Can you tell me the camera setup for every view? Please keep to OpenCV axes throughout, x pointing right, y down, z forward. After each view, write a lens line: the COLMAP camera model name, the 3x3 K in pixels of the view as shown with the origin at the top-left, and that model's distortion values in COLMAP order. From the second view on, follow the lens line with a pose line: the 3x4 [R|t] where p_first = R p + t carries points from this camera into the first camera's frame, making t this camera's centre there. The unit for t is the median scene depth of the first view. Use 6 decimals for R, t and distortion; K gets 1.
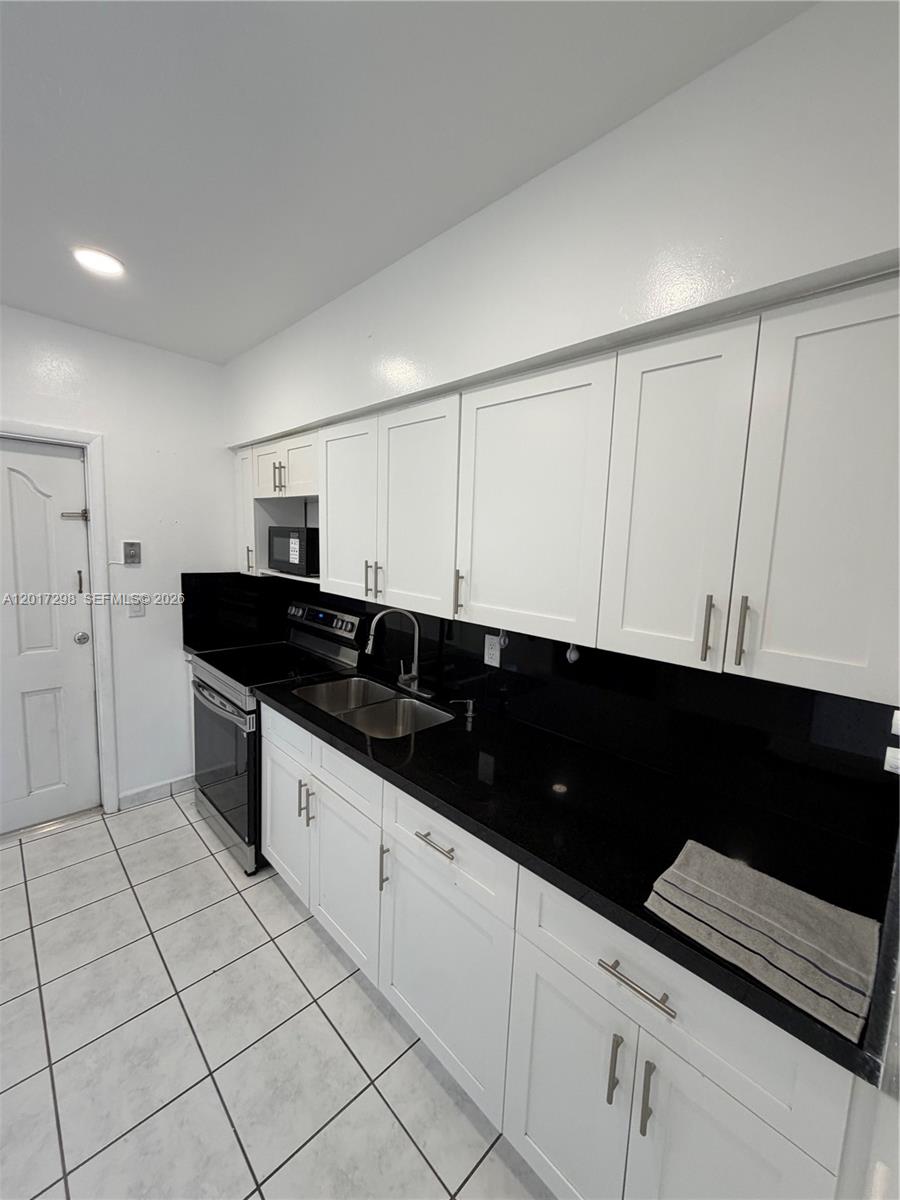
lens RADIAL K [[478.3, 0, 449.2], [0, 478.3, 595.7], [0, 0, 1]] dist [-0.000907, 0.000123]
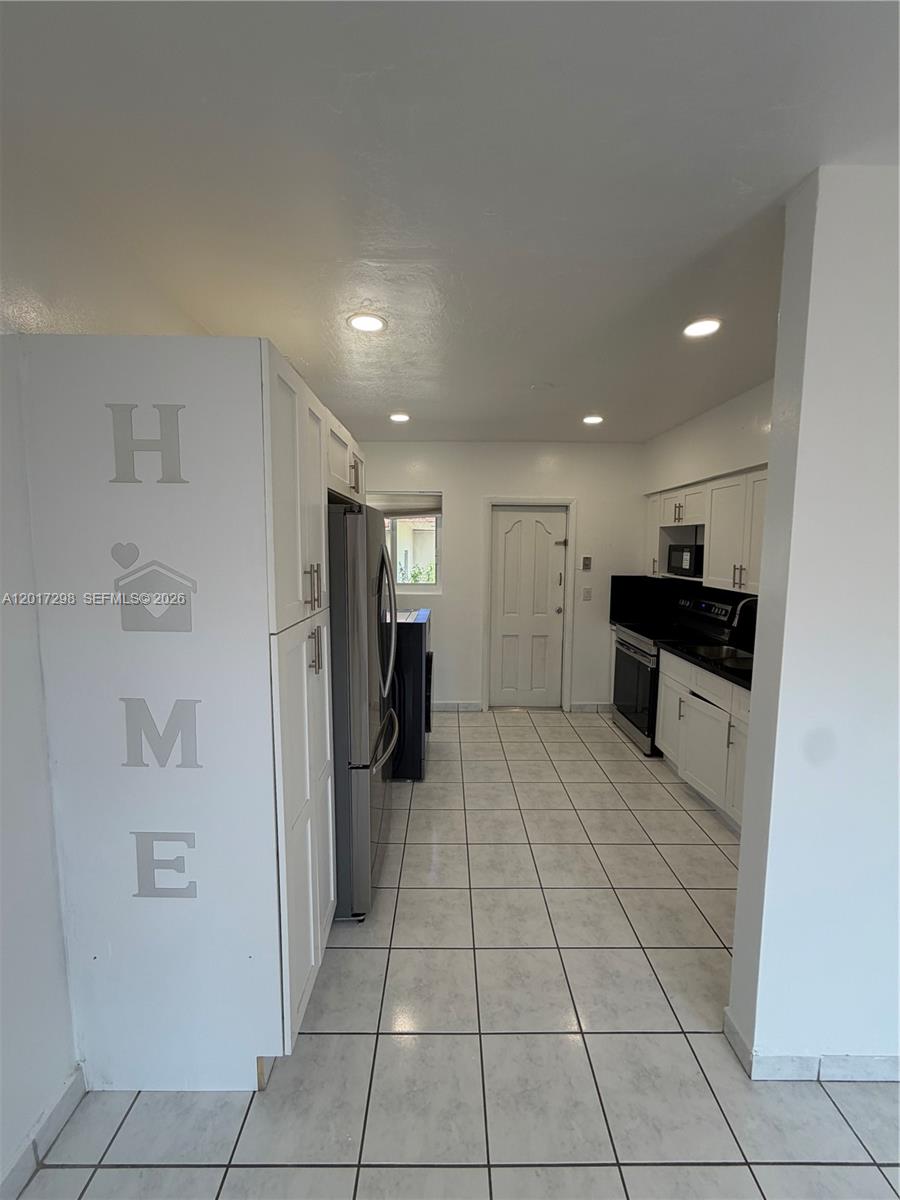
lens RADIAL K [[478.3, 0, 449.2], [0, 478.3, 595.7], [0, 0, 1]] dist [-0.000907, 0.000123]
pose [[0.718695, 0.036365, -0.694374, 0.201637], [-0.059925, 0.998155, -0.009750, 0.080873], [0.692738, 0.048618, 0.719549, -0.633259]]
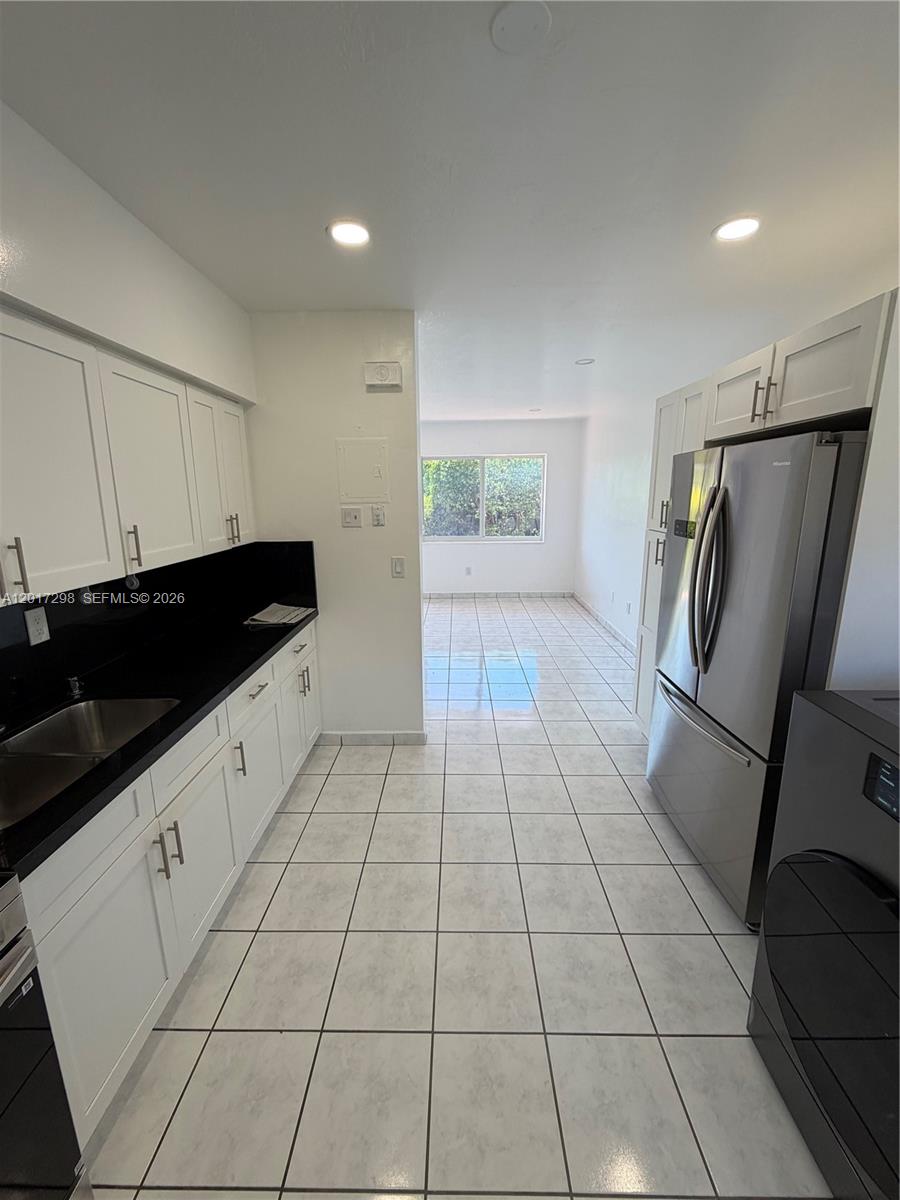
lens RADIAL K [[478.3, 0, 449.2], [0, 478.3, 595.7], [0, 0, 1]] dist [-0.000907, 0.000123]
pose [[-0.706156, -0.177052, 0.685563, -0.903829], [0.066286, 0.947449, 0.312964, -0.140117], [-0.704947, 0.266445, -0.657310, 0.907357]]
